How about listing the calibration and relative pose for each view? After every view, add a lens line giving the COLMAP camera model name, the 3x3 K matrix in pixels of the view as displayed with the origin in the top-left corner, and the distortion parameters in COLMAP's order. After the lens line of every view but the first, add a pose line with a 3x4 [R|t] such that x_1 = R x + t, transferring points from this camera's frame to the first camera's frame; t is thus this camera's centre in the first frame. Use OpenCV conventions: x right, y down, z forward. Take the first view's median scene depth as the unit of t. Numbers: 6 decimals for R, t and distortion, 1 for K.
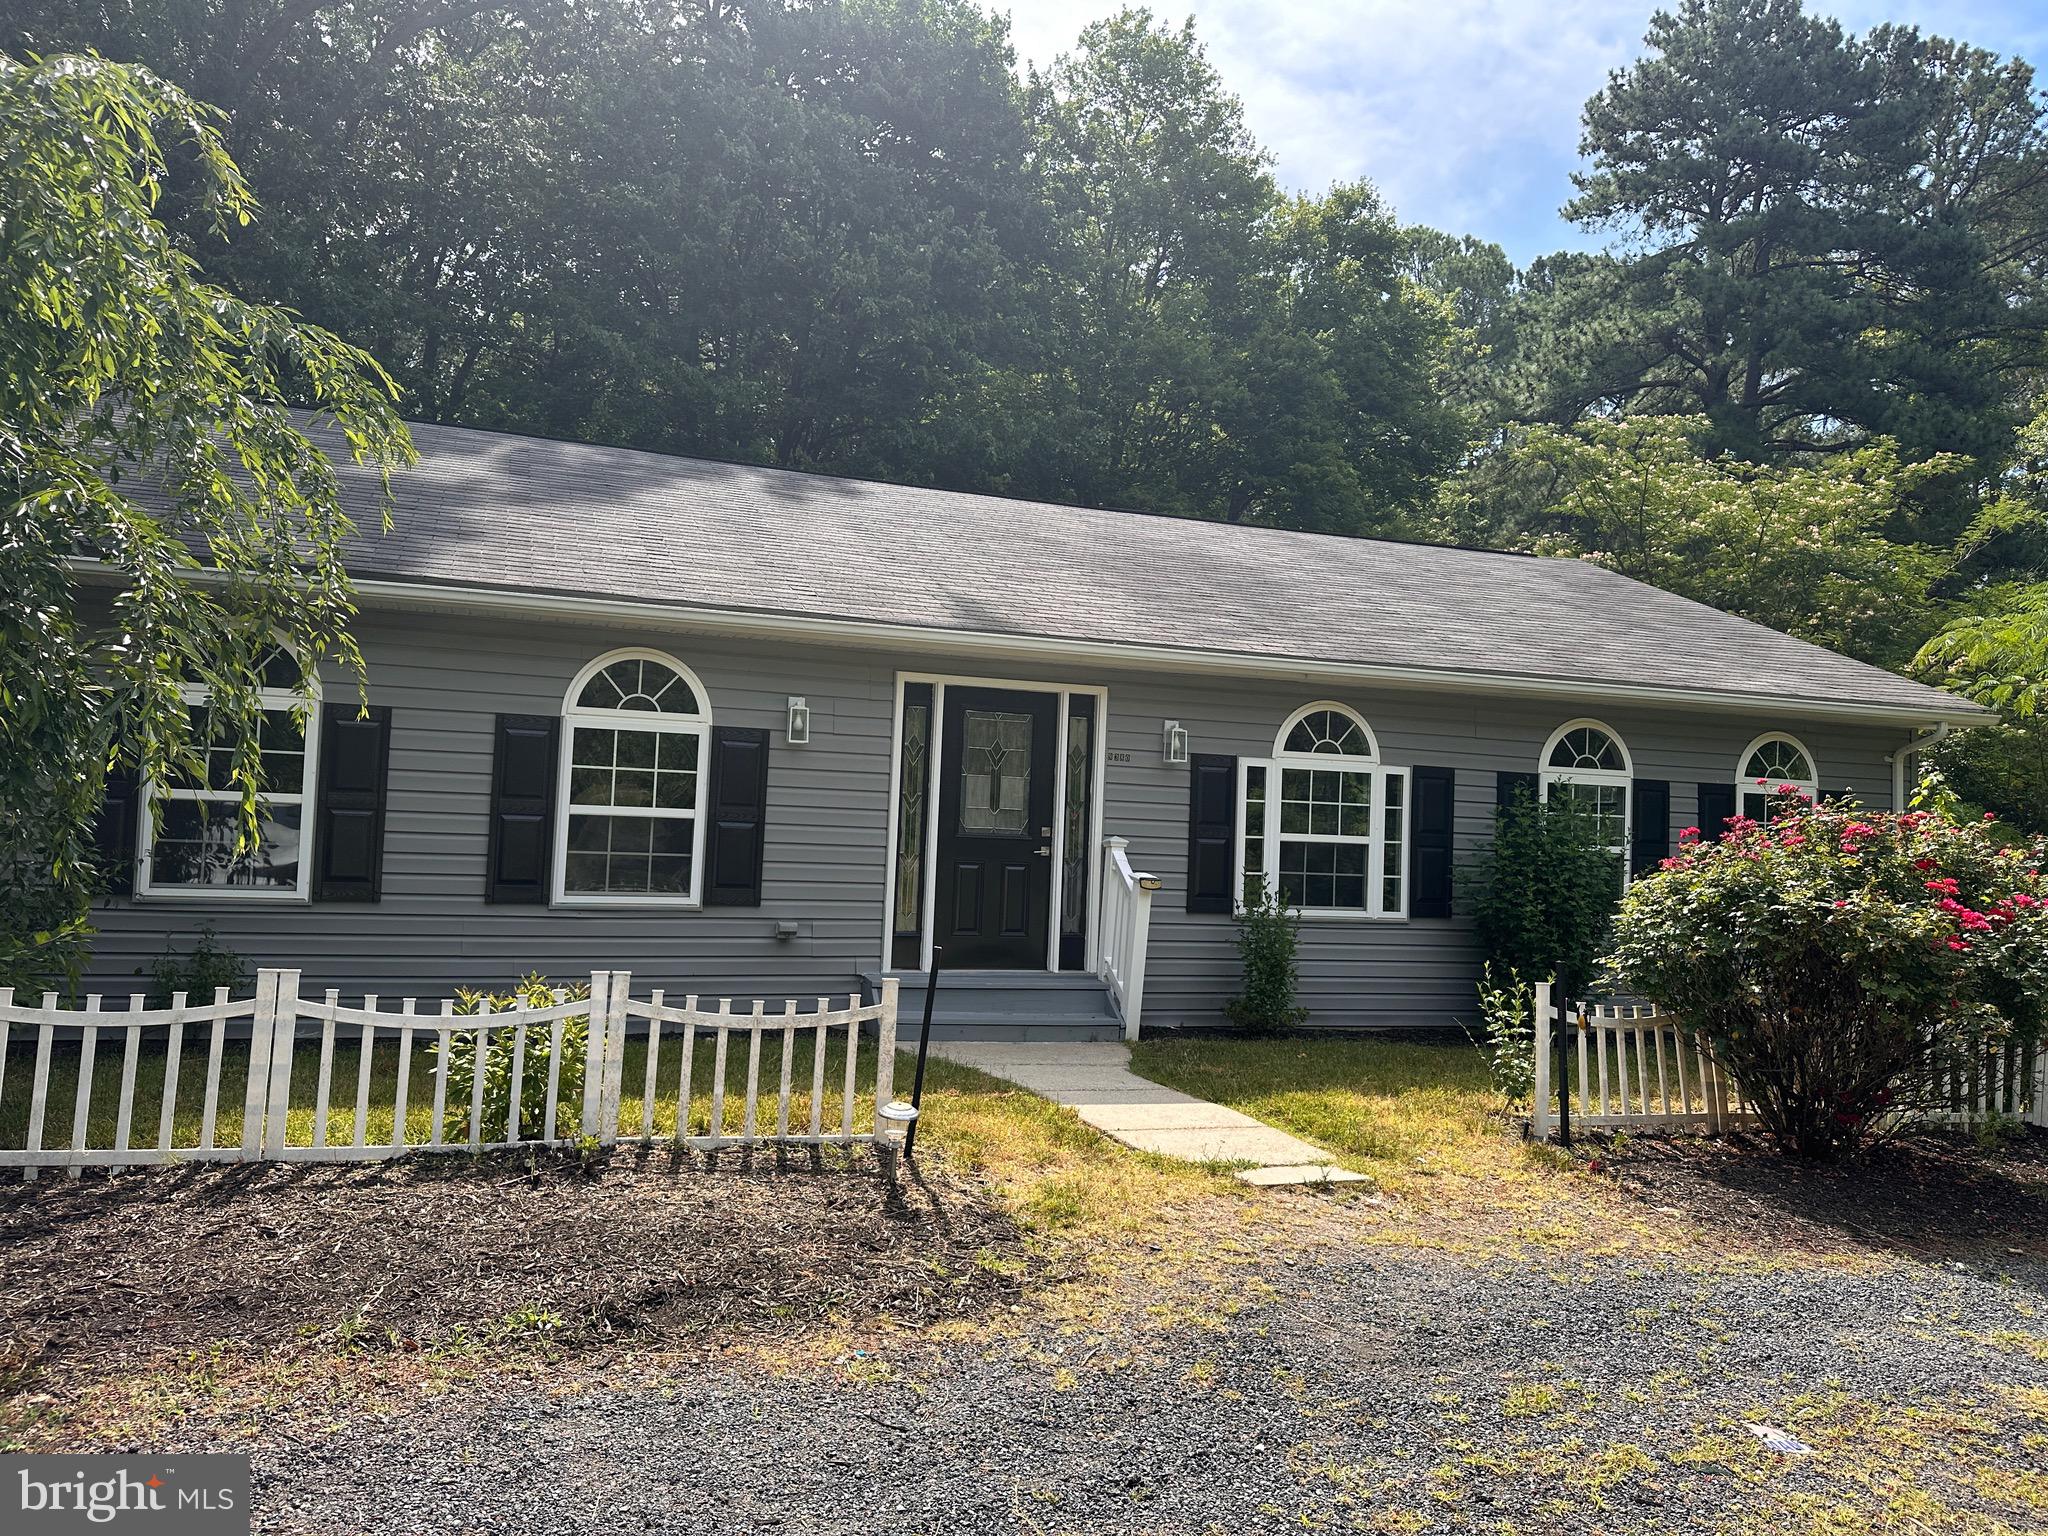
lens RADIAL K [[1436.6, 0, 1023.2], [0, 1436.6, 759.4], [0, 0, 1]] dist [0.070040, -0.083856]
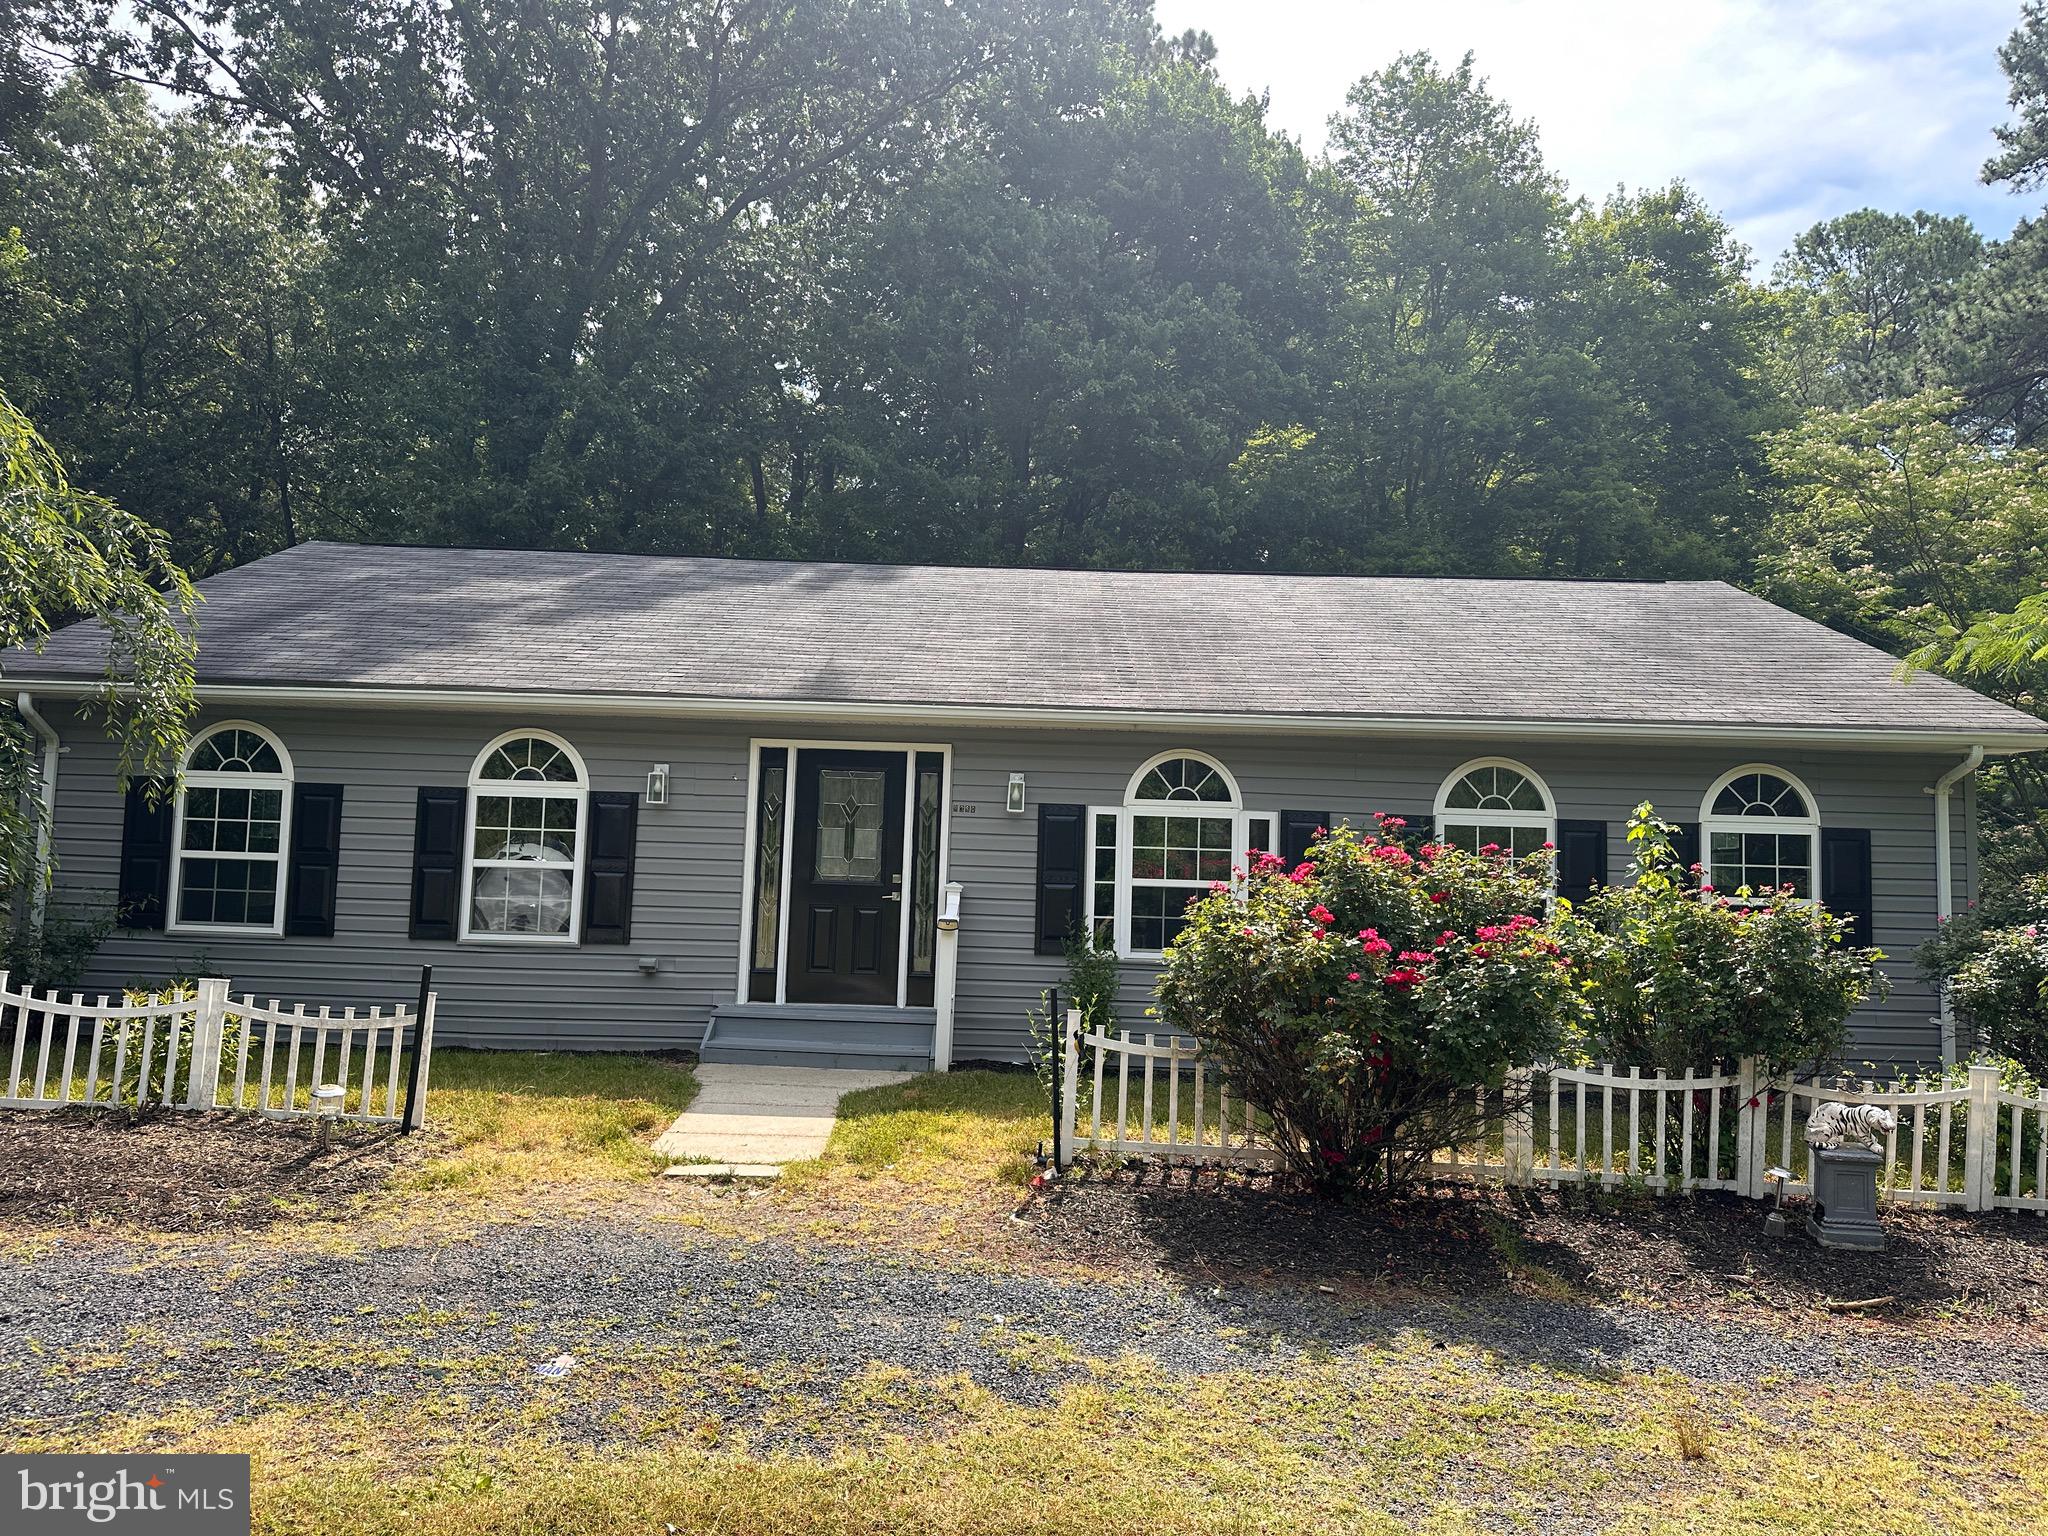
lens RADIAL K [[1436.6, 0, 1015.5], [0, 1436.6, 762.1], [0, 0, 1]] dist [0.070040, -0.083856]
pose [[0.938940, -0.036367, -0.342155, 0.495436], [0.021030, 0.998605, -0.048430, 0.017201], [0.343439, 0.038277, 0.938395, 0.002632]]
